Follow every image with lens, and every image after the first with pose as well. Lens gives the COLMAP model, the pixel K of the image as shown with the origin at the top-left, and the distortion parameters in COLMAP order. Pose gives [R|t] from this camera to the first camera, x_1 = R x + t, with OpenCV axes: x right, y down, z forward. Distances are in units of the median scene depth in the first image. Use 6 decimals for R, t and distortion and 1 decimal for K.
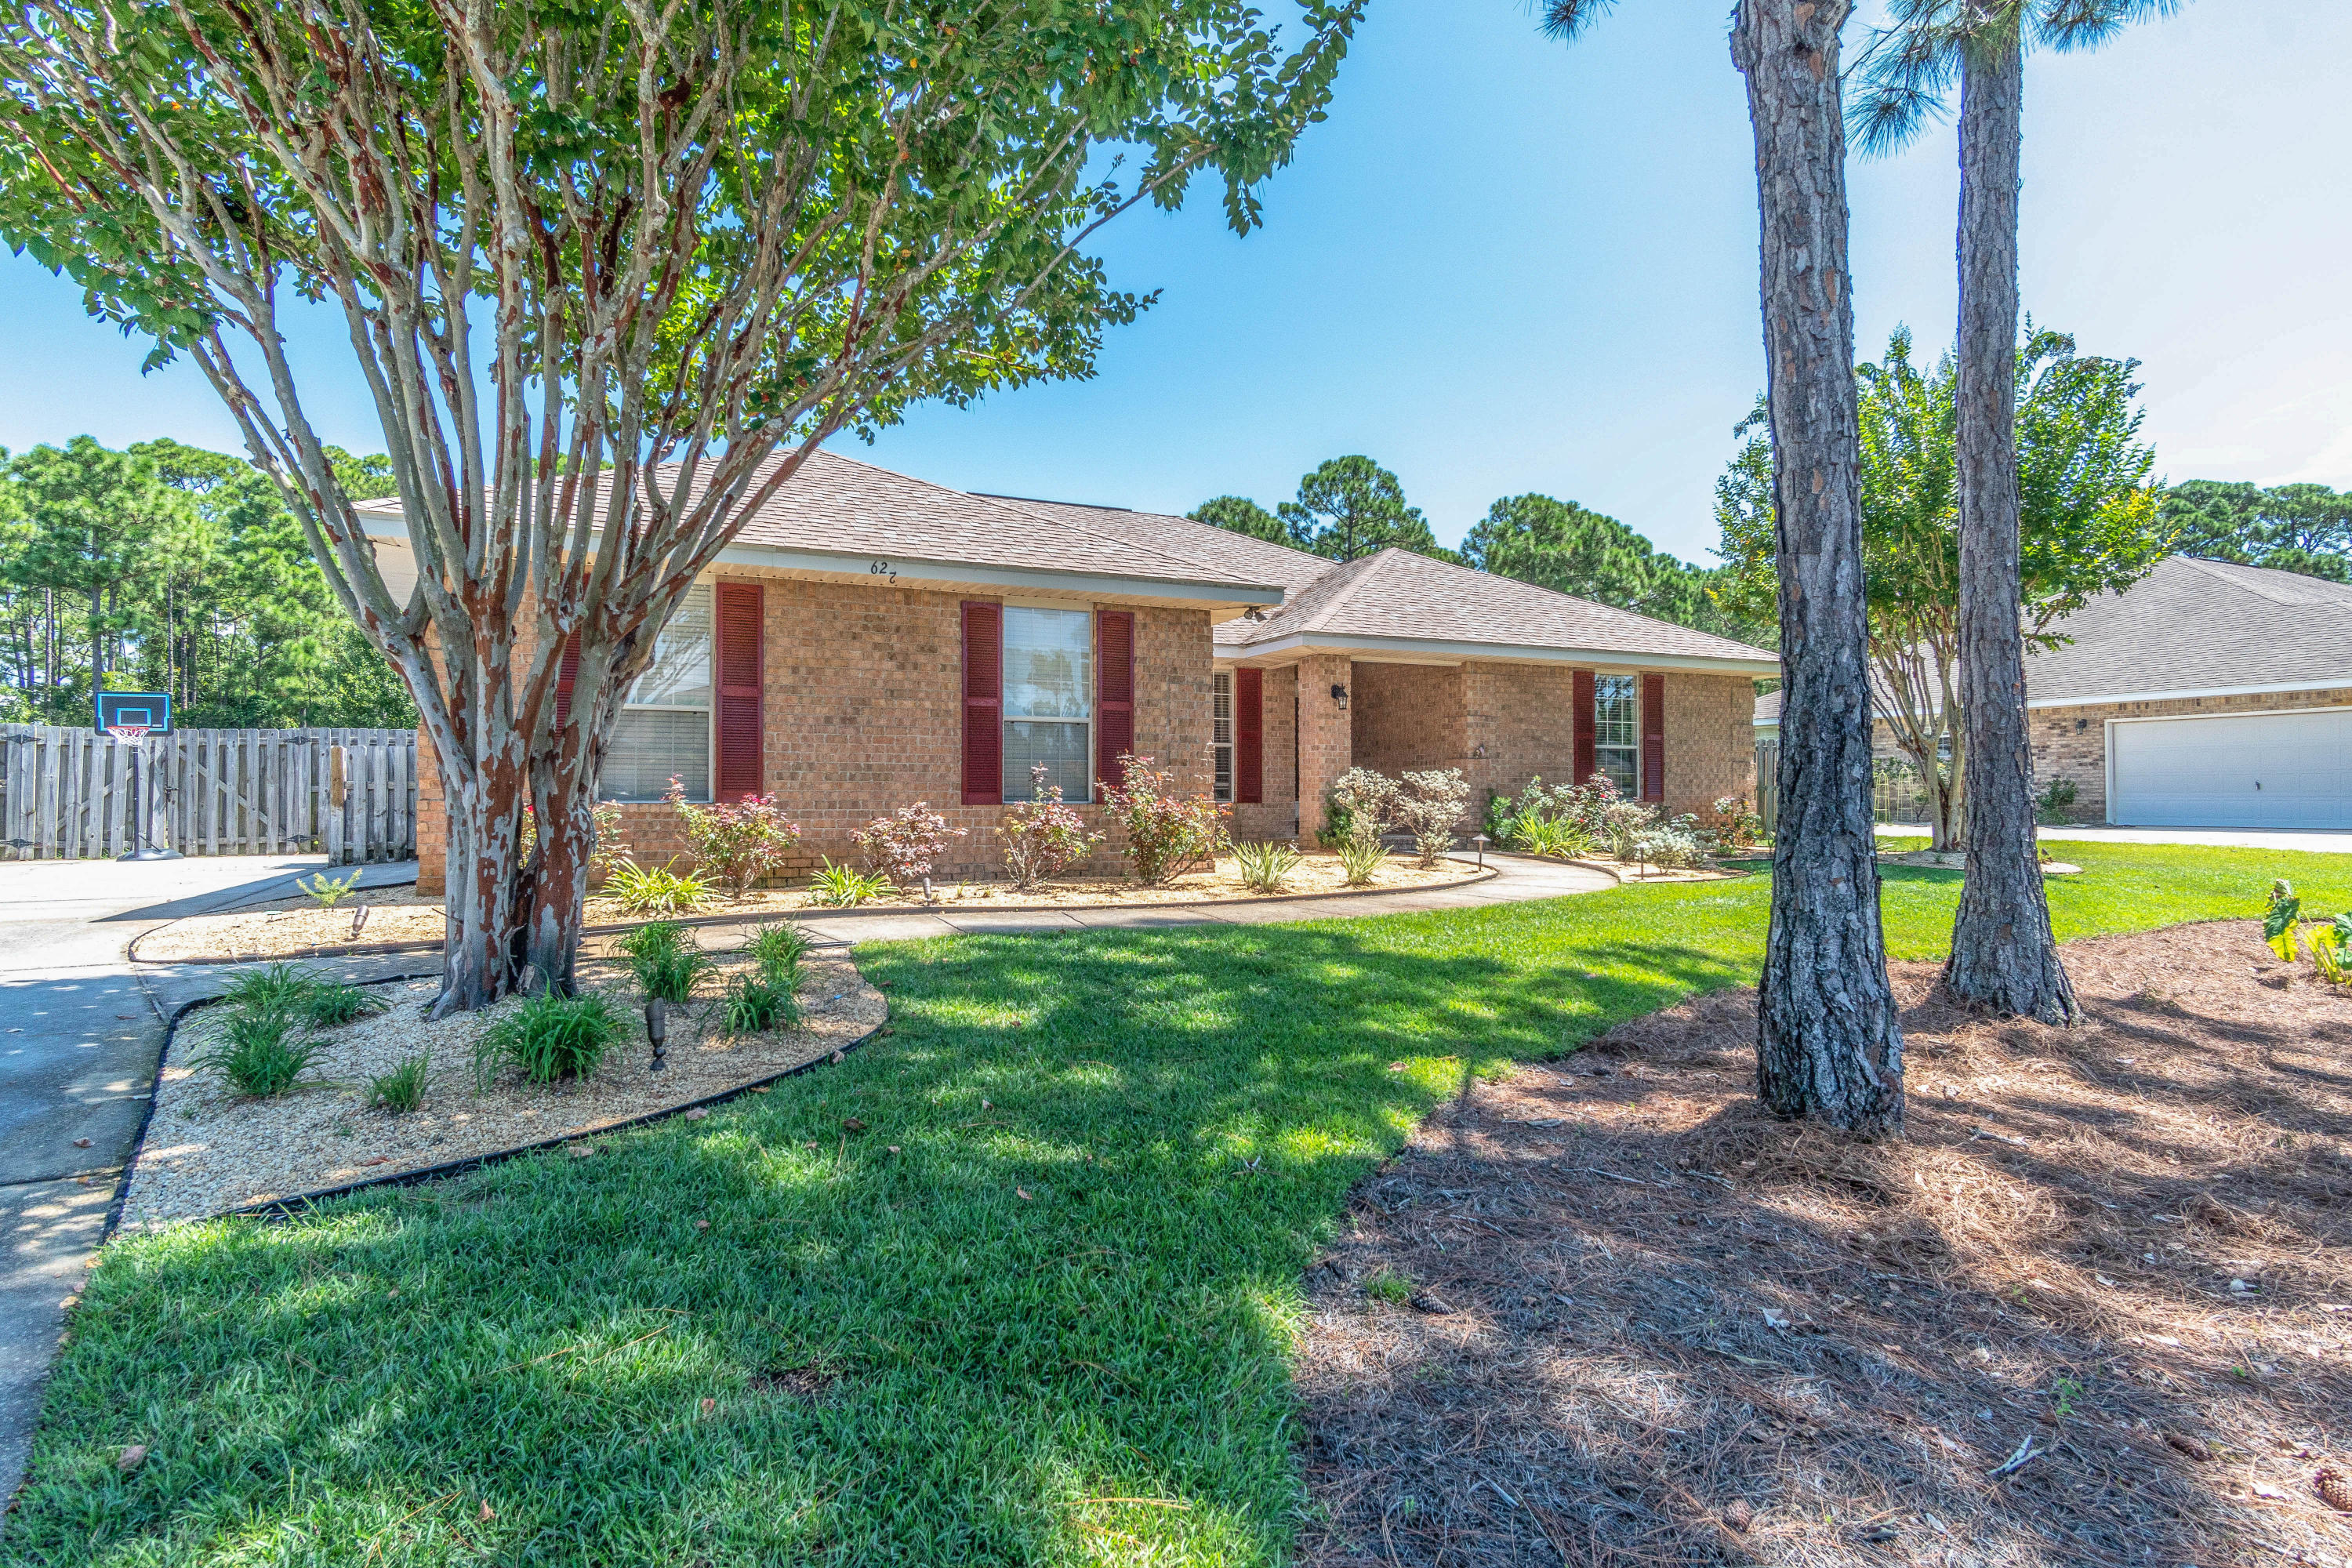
lens RADIAL K [[1250.4, 0, 1168.4], [0, 1250.4, 777.9], [0, 0, 1]] dist [0.004250, 0.003862]
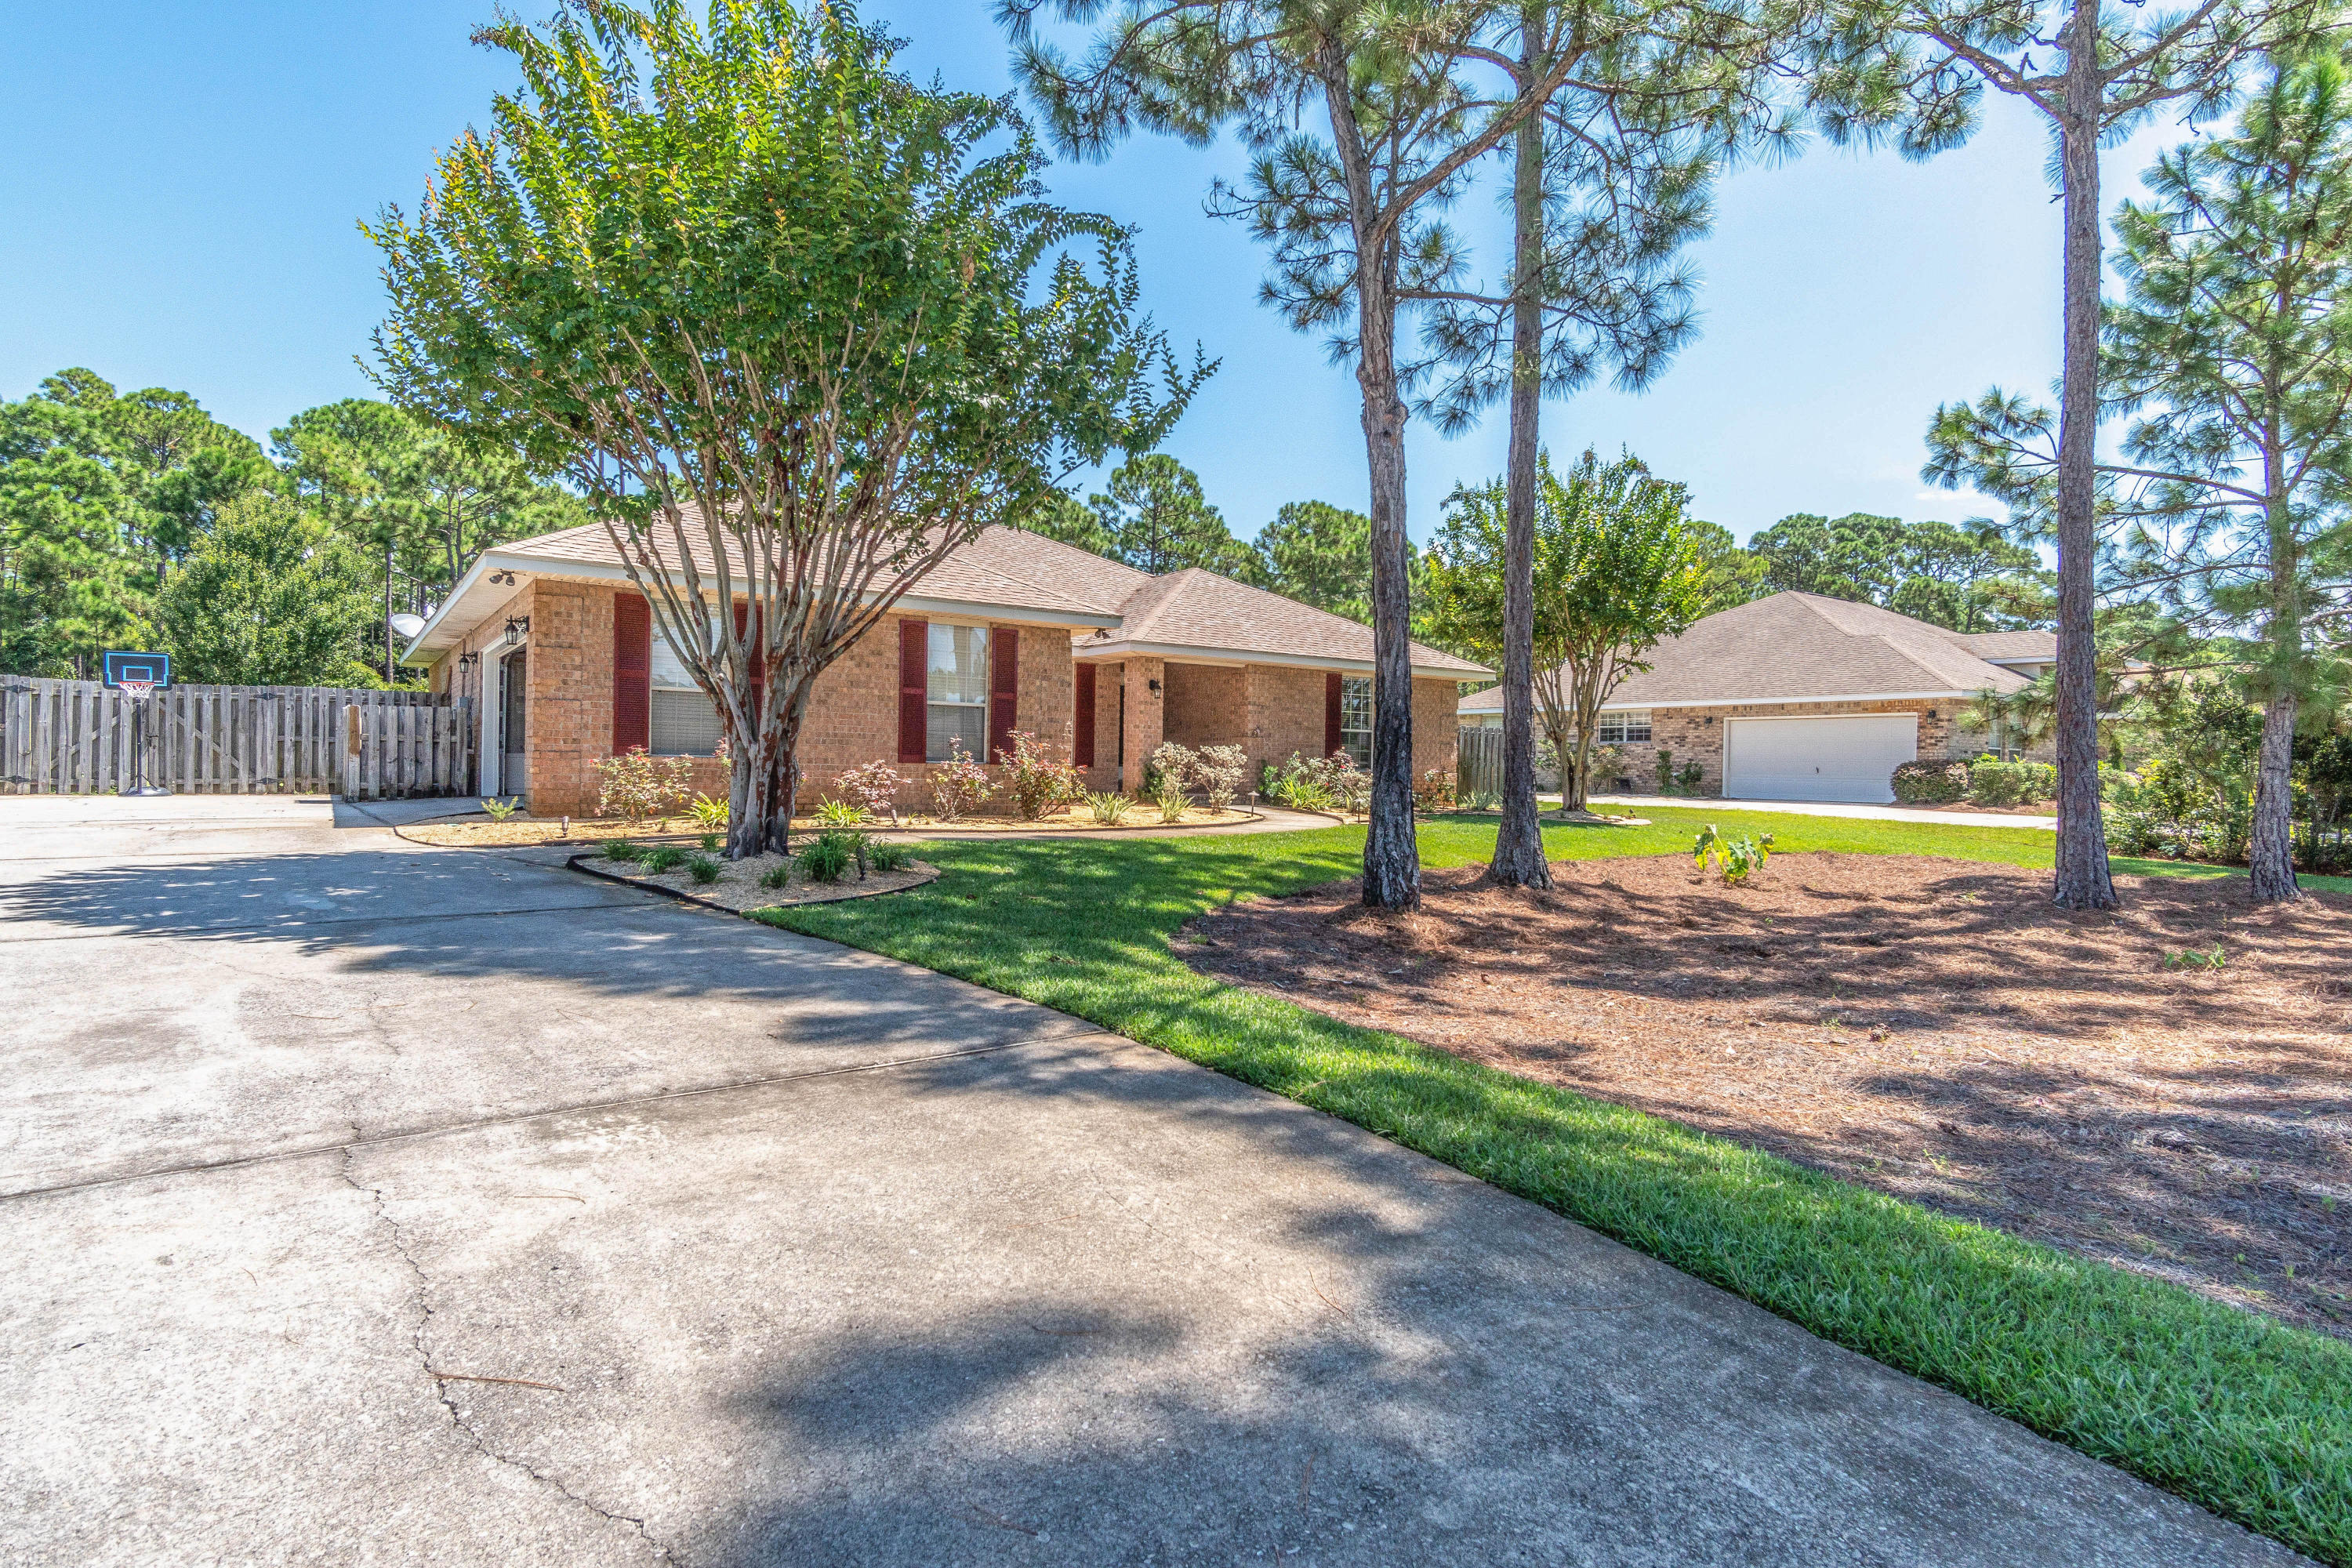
lens RADIAL K [[1250.4, 0, 1171.2], [0, 1250.4, 777.9], [0, 0, 1]] dist [0.004250, 0.003862]
pose [[0.985874, 0.018979, 0.166410, -0.071642], [-0.023242, 0.999449, 0.023704, -0.001636], [-0.165868, -0.027237, 0.985772, -0.348078]]
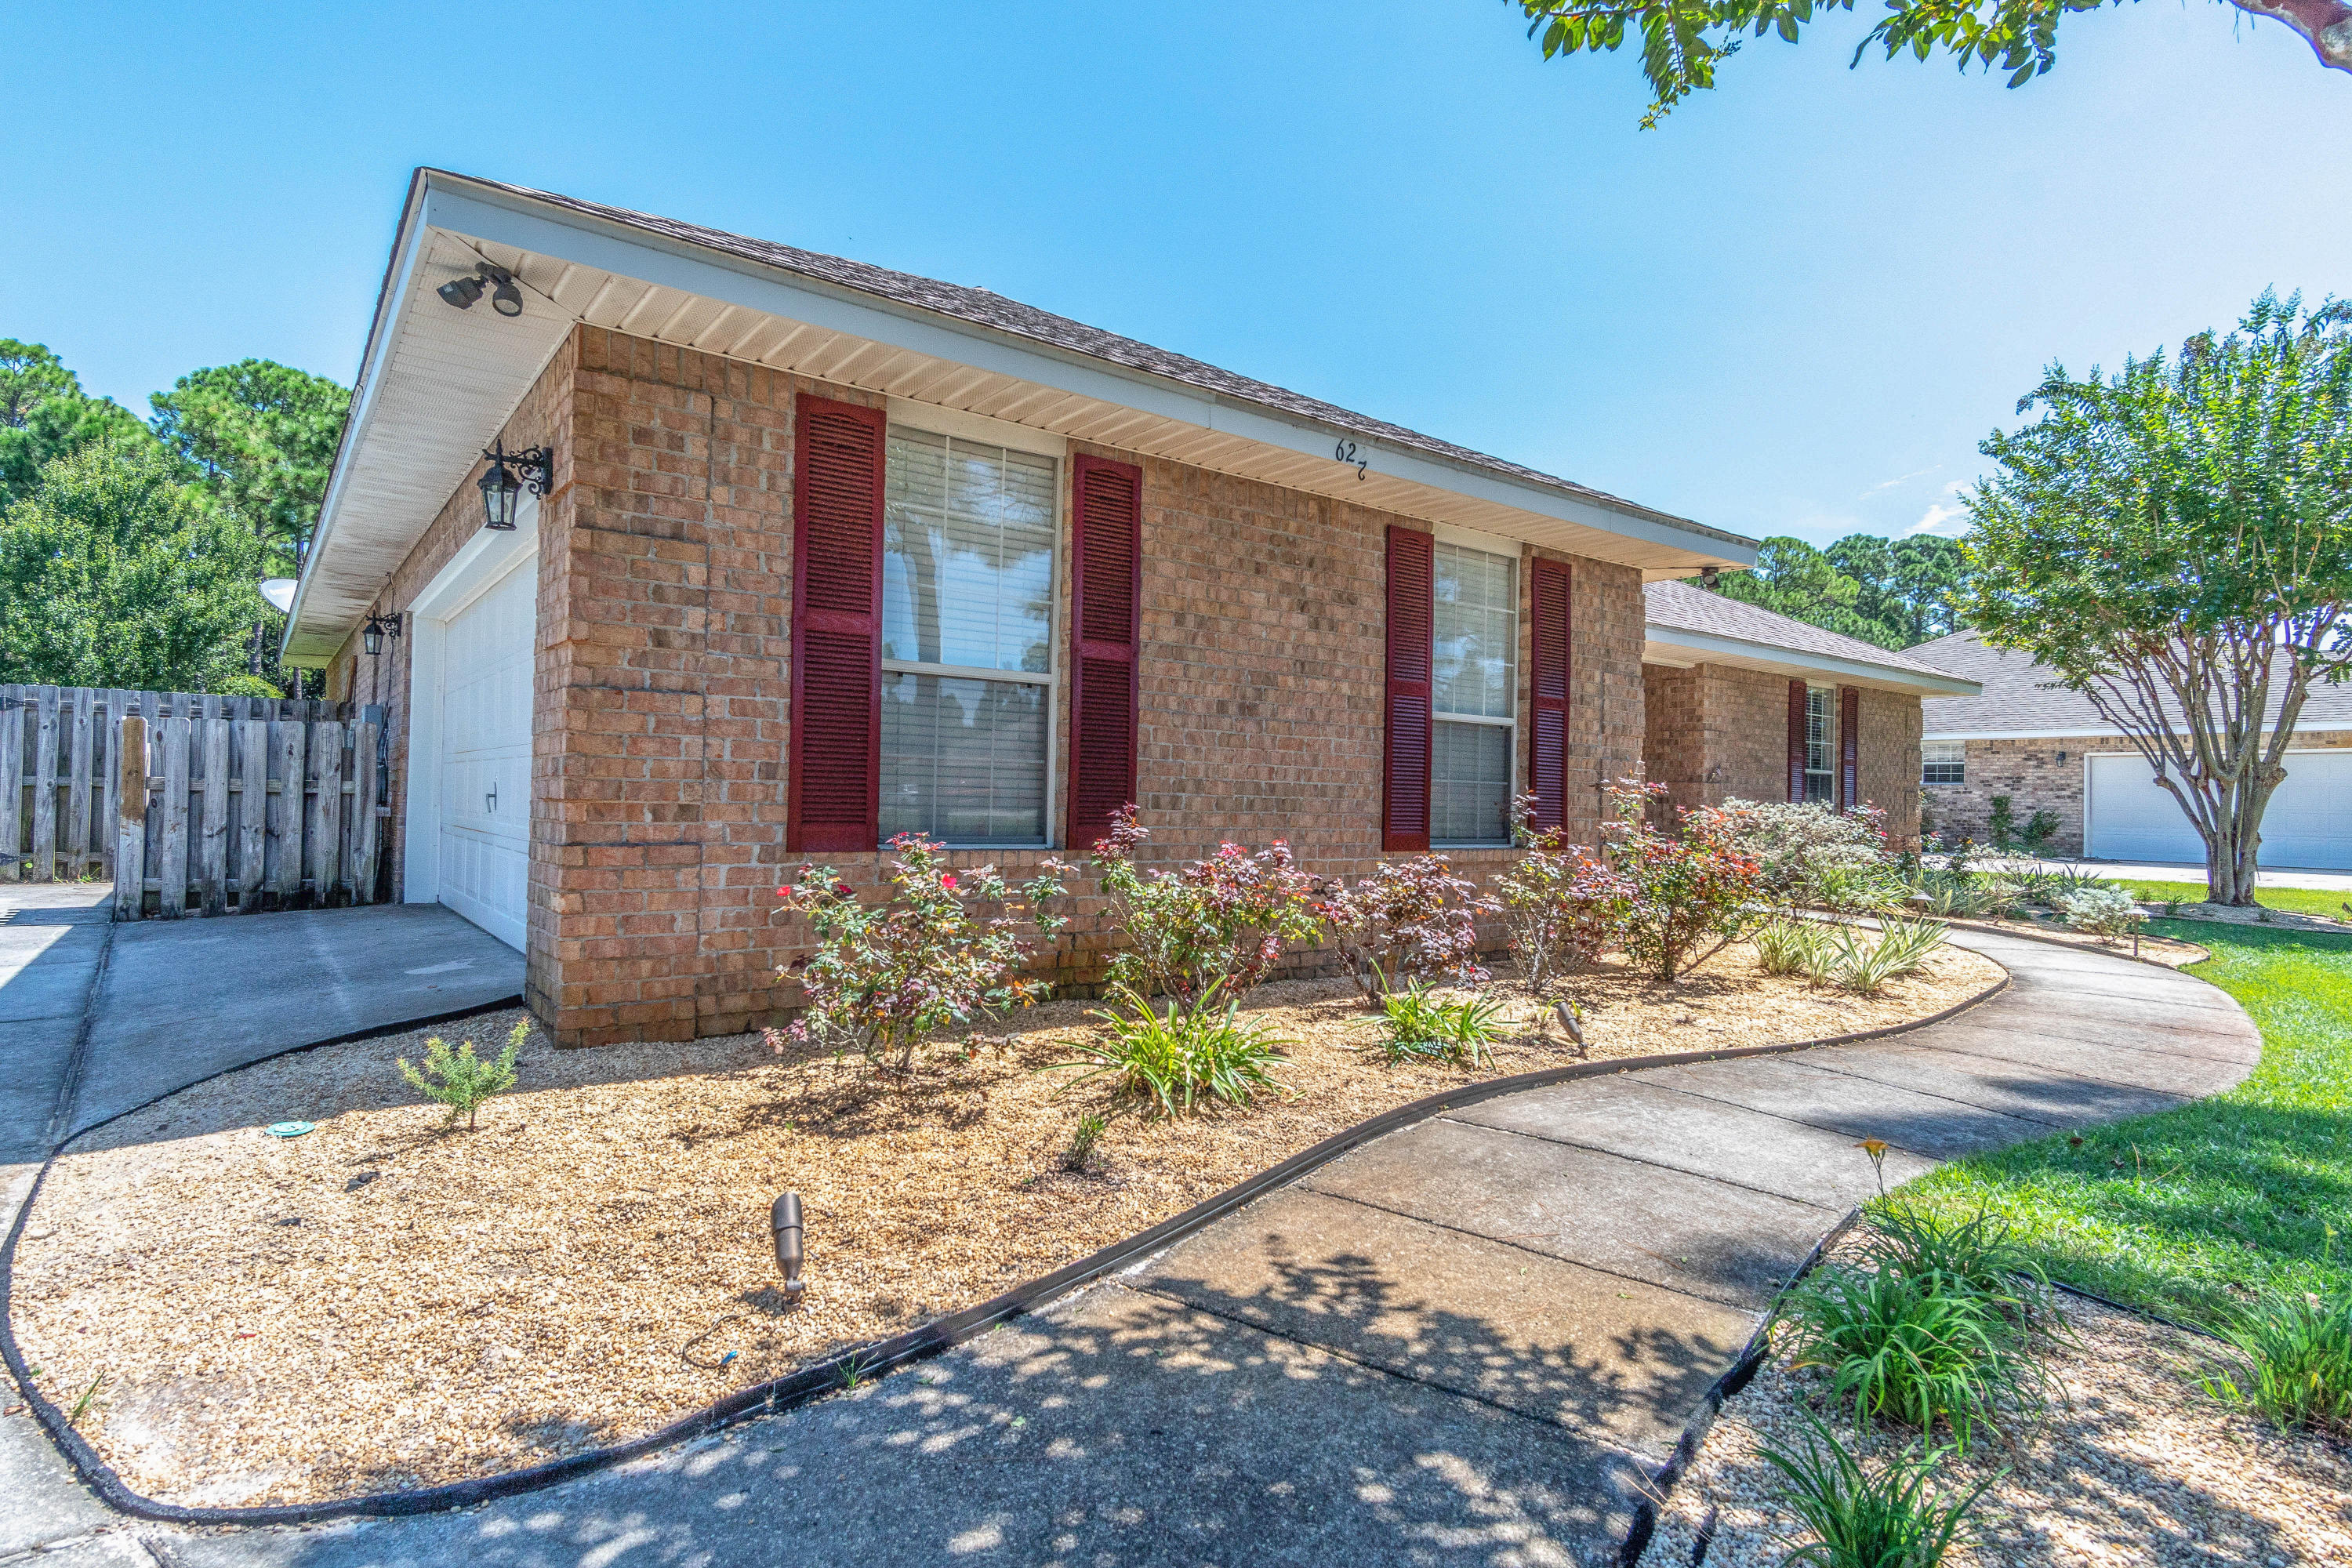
lens RADIAL K [[1250.4, 0, 1169.8], [0, 1250.4, 777.0], [0, 0, 1]] dist [0.004250, 0.003862]
pose [[0.977807, 0.026849, 0.207780, -0.301448], [-0.026729, 0.999637, -0.003385, -0.007883], [-0.207796, -0.002244, 0.978170, 0.311195]]
